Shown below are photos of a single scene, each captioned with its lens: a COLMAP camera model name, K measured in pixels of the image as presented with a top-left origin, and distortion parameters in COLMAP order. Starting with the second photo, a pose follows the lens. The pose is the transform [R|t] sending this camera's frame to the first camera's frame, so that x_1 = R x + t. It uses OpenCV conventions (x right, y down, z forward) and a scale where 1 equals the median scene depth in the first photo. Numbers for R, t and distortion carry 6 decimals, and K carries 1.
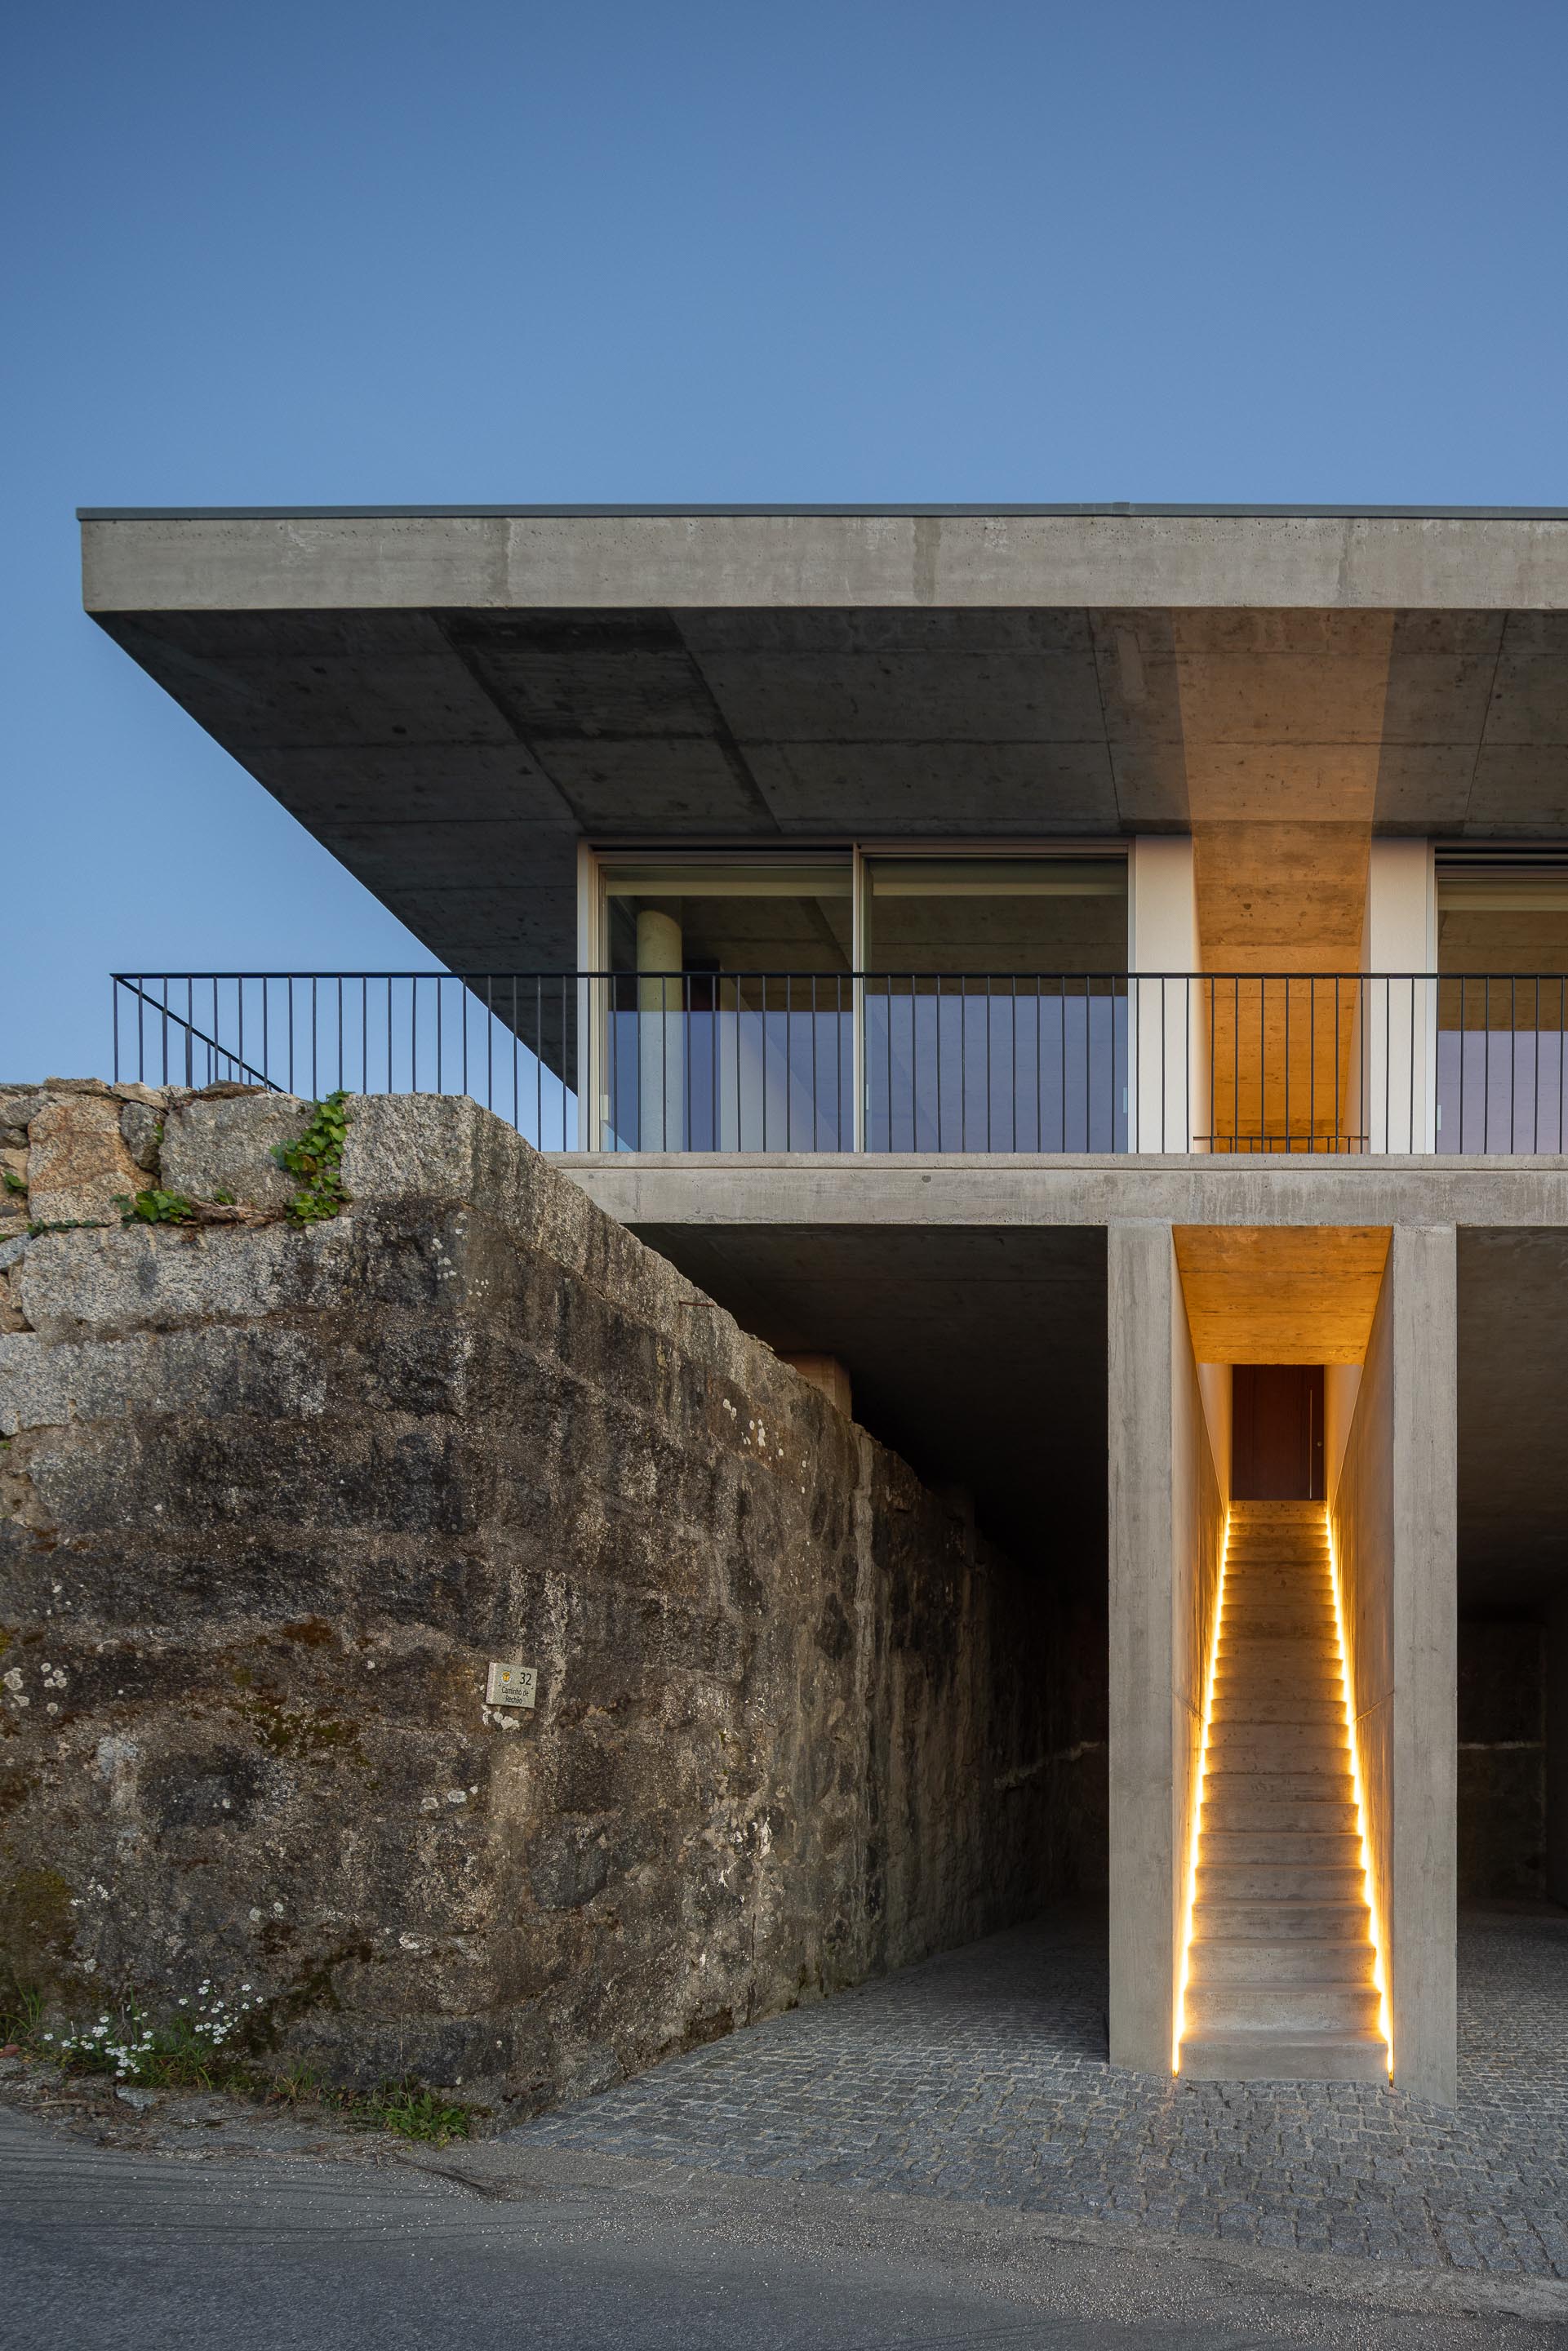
lens RADIAL K [[1218.7, 0, 785.9], [0, 1218.7, 1178.7], [0, 0, 1]] dist [-0.007192, 0.000287]
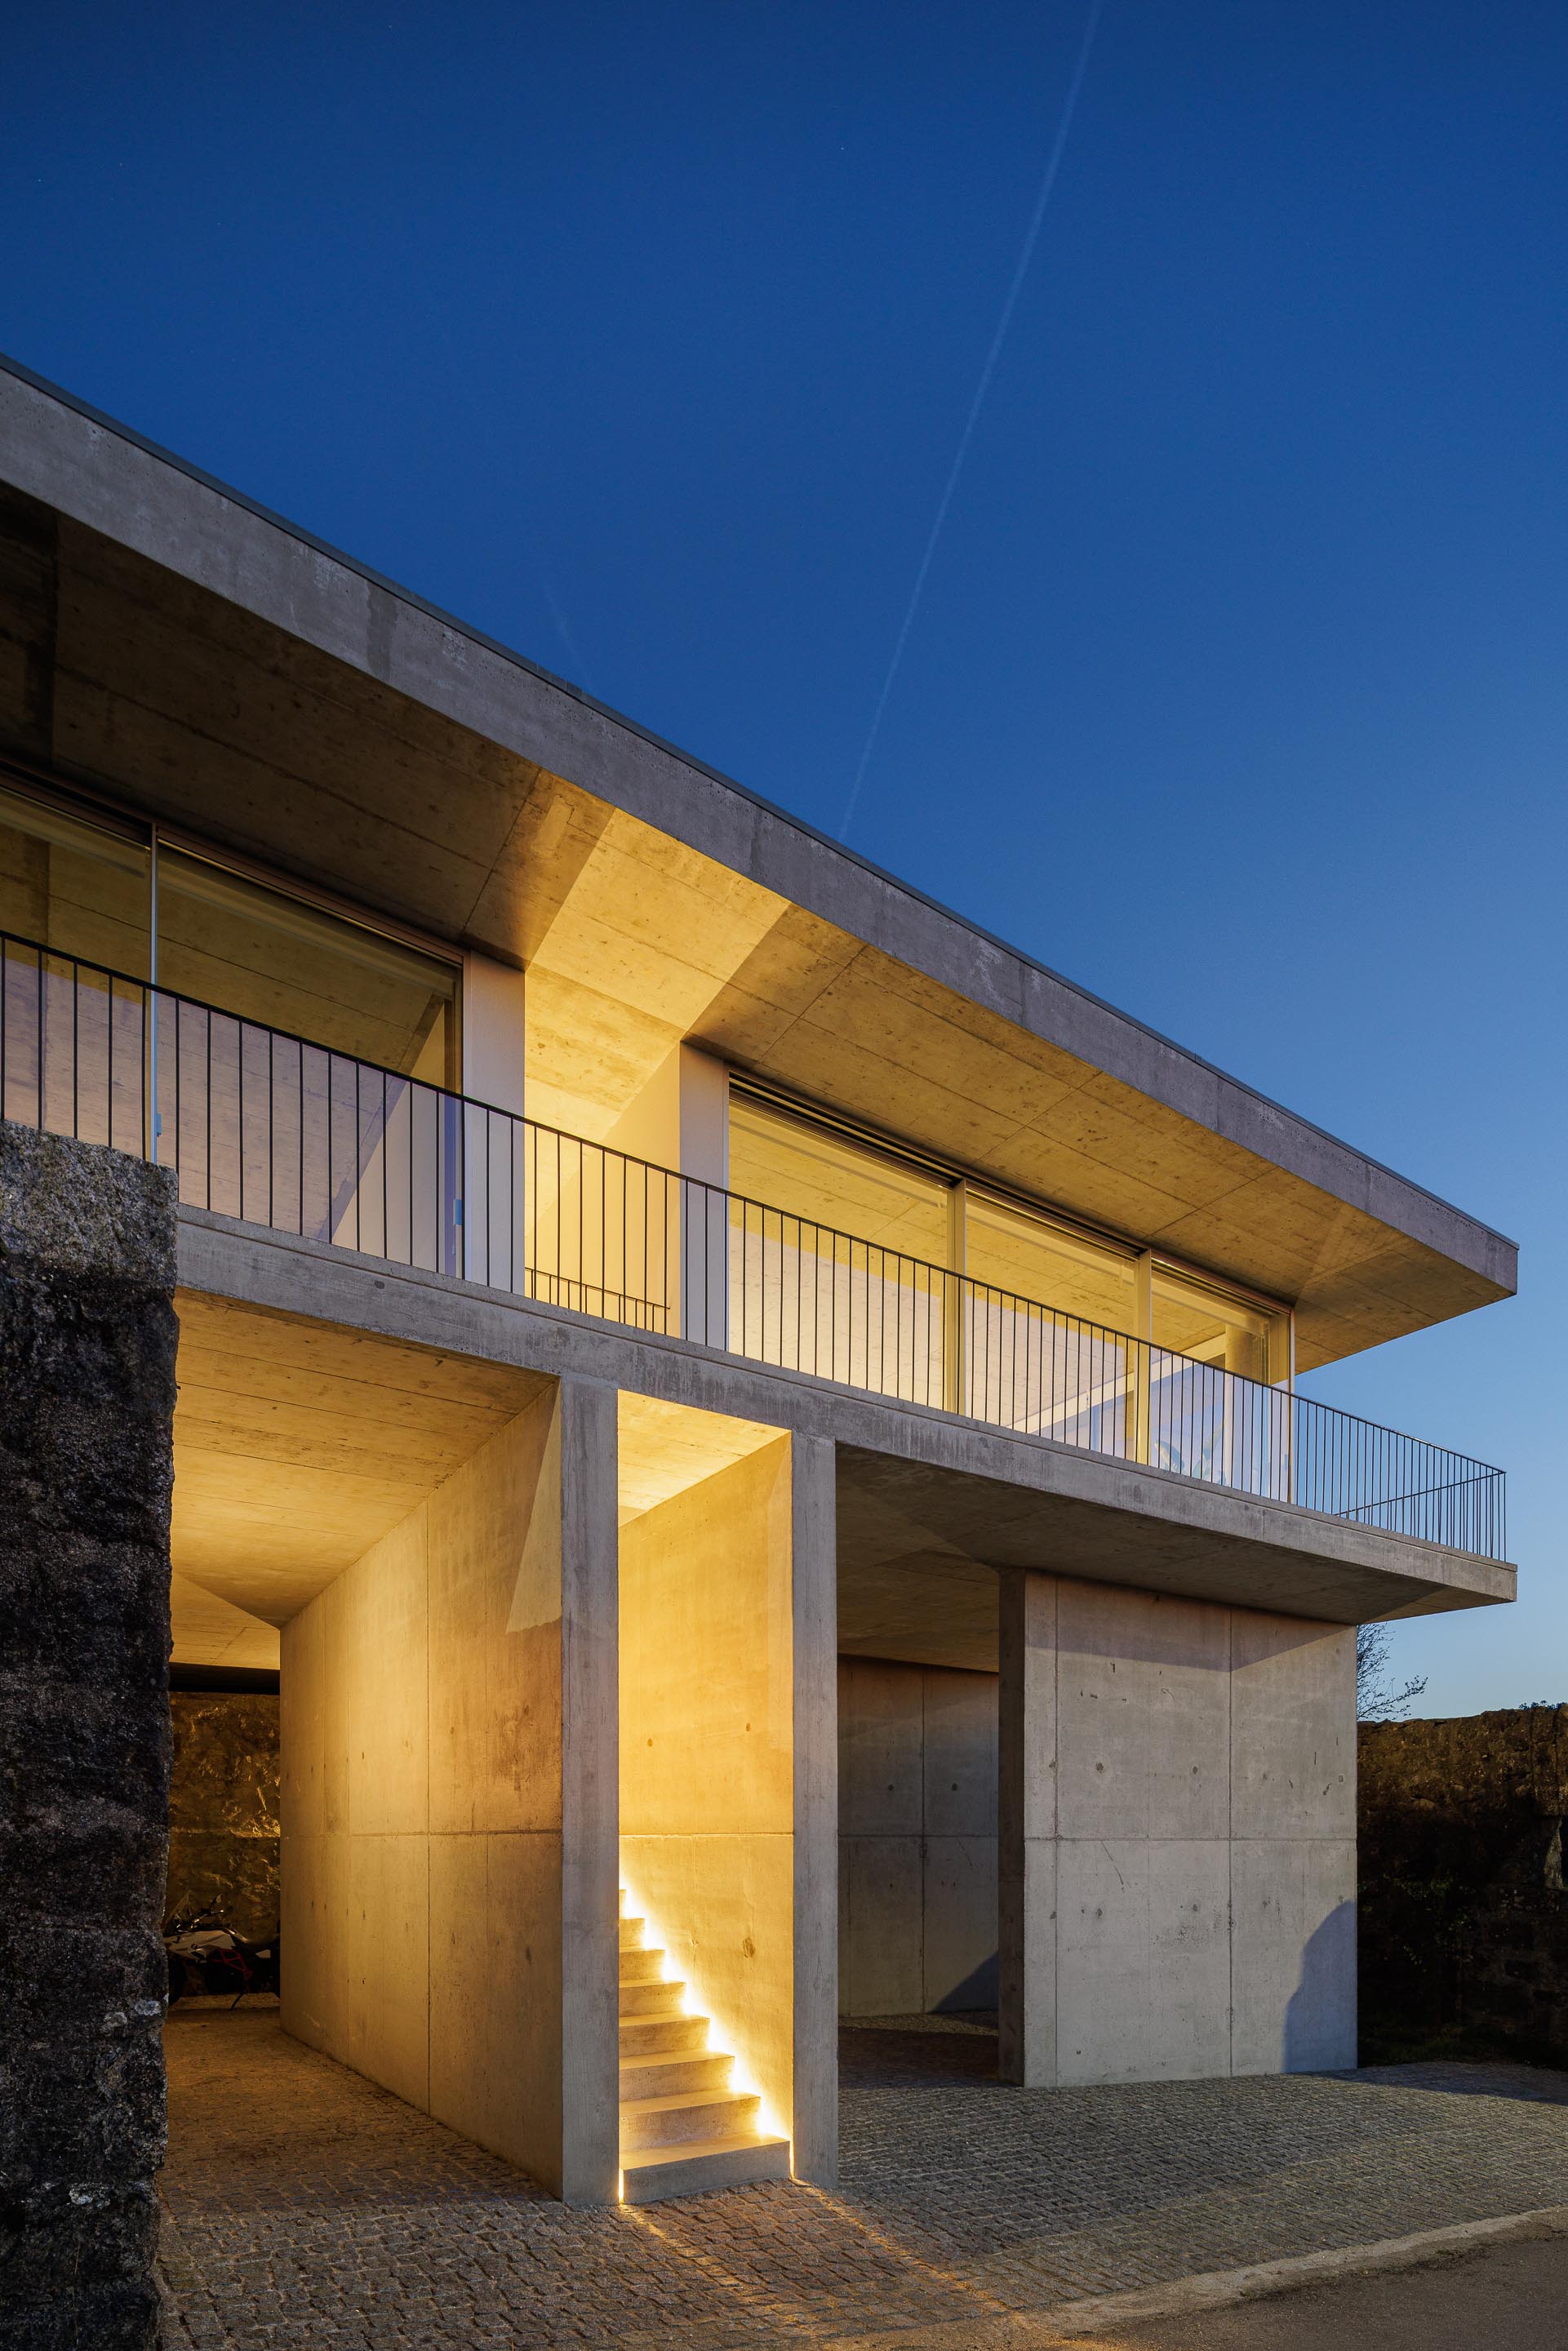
lens RADIAL K [[1160.2, 0, 784.2], [0, 1160.2, 1177.8], [0, 0, 1]] dist [-0.005883, 0.000404]
pose [[0.791952, 0.286918, 0.538971, -0.253500], [-0.241755, 0.957924, -0.154715, -0.026889], [-0.560684, -0.007772, 0.827993, 0.020166]]
